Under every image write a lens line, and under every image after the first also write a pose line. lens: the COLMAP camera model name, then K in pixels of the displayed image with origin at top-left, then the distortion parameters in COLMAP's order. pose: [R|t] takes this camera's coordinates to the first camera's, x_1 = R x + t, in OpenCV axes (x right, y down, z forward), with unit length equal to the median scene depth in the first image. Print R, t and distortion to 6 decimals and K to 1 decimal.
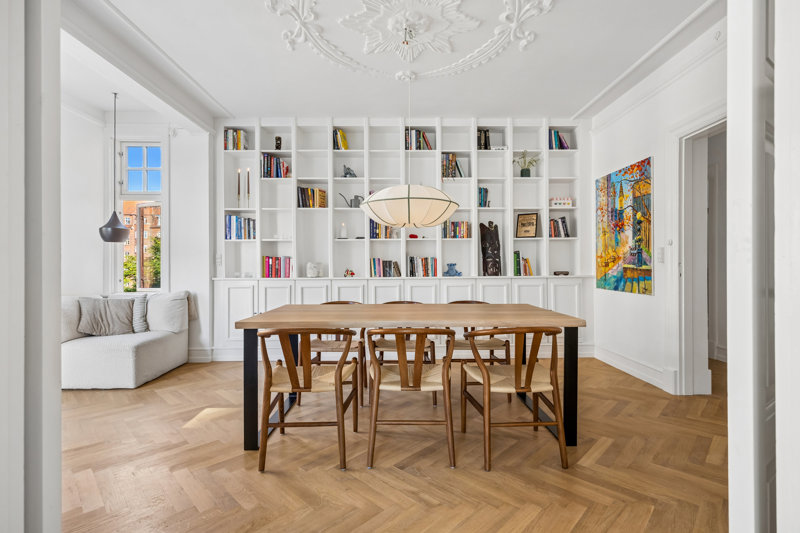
lens RADIAL K [[380.4, 0, 400.0], [0, 380.4, 266.5], [0, 0, 1]] dist [-0.000540, 0.000104]
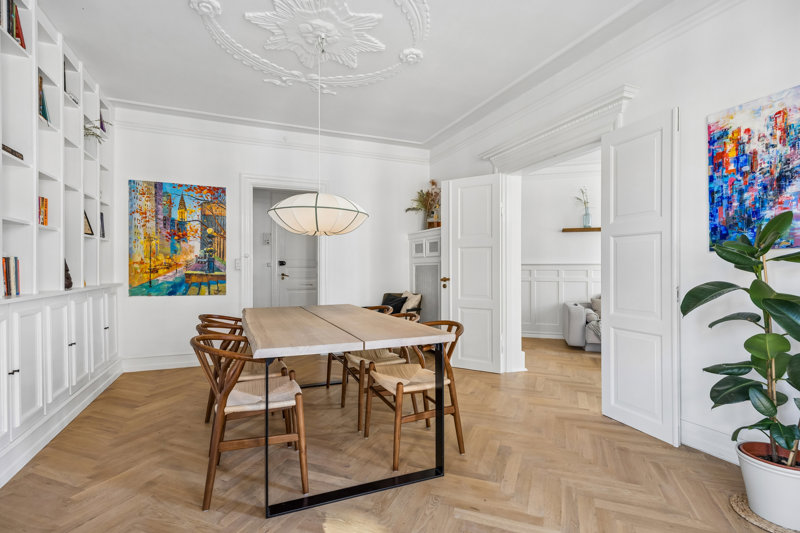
lens RADIAL K [[392.4, 0, 400.0], [0, 392.4, 266.5], [0, 0, 1]] dist [0.015968, 0.000922]
pose [[-0.365730, 0.005224, 0.930706, -0.912807], [-0.002083, 0.999977, -0.006432, -0.015613], [-0.930718, -0.004291, -0.365711, 1.068665]]
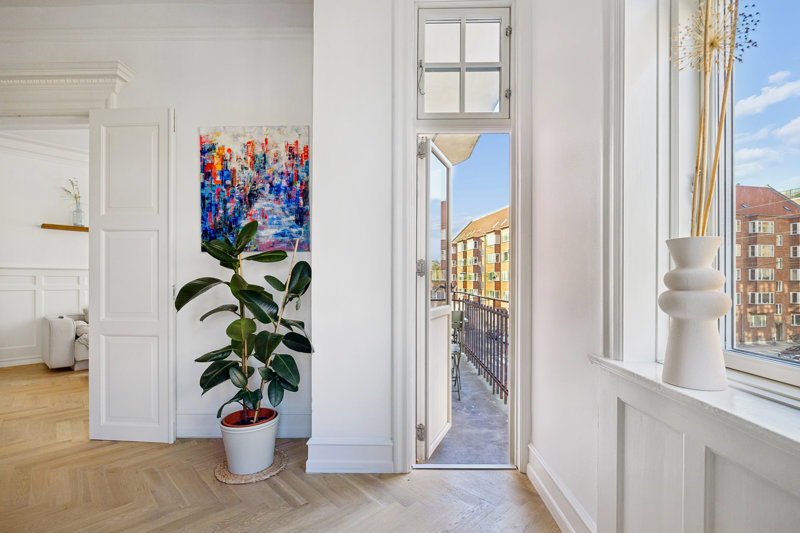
lens RADIAL K [[369.8, 0, 398.5], [0, 369.8, 279.8], [0, 0, 1]] dist [-0.003840, -0.000256]
pose [[-0.998543, 0.004047, 0.053809, -0.865539], [0.003724, 0.999974, -0.006102, 0.021429], [-0.053832, -0.005893, -0.998533, 0.965518]]
